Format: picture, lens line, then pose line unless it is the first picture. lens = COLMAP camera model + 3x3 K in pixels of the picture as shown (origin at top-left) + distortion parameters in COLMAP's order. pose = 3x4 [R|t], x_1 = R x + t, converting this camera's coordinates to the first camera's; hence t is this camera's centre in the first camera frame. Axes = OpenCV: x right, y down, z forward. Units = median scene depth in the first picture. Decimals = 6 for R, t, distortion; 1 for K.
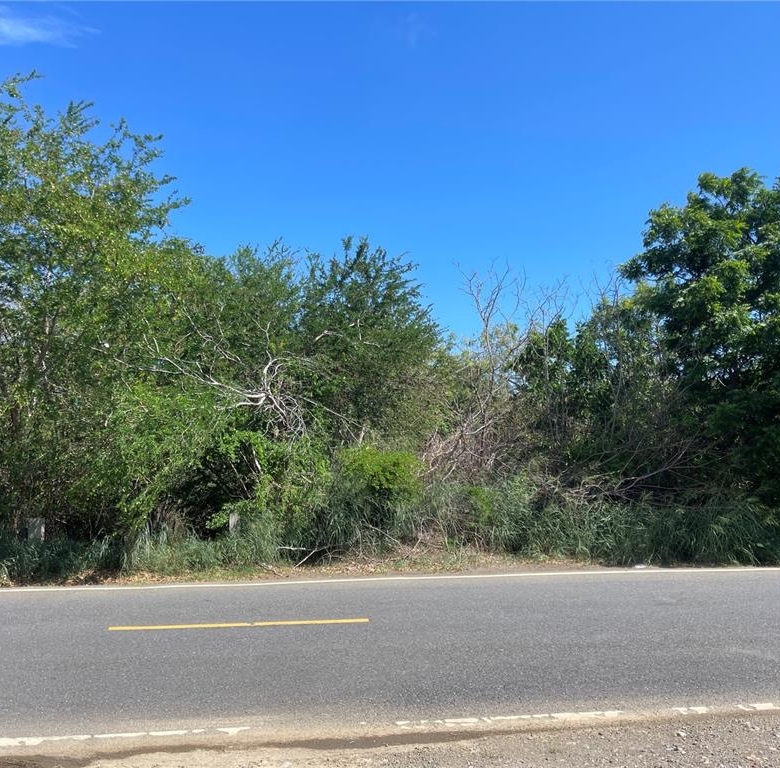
lens RADIAL K [[754.5, 0, 380.1], [0, 754.5, 380.0], [0, 0, 1]] dist [0.026295, 0.000000]
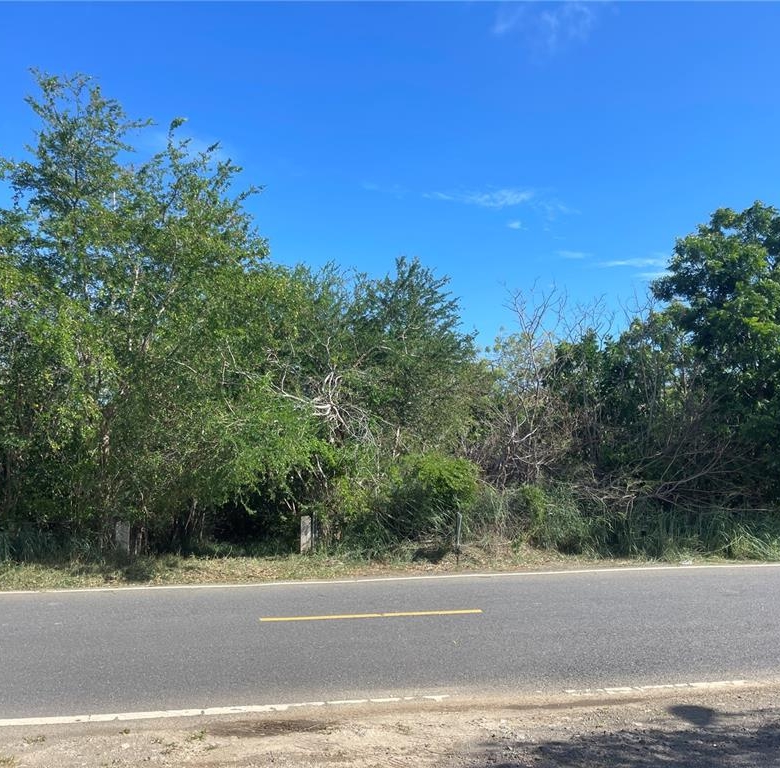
lens RADIAL K [[754.5, 0, 381.4], [0, 754.5, 370.3], [0, 0, 1]] dist [0.026295, 0.000000]
pose [[0.999414, 0.001044, 0.034209, -0.193226], [-0.000653, 0.999934, -0.011428, -0.029542], [-0.034218, 0.011399, 0.999349, -0.129255]]
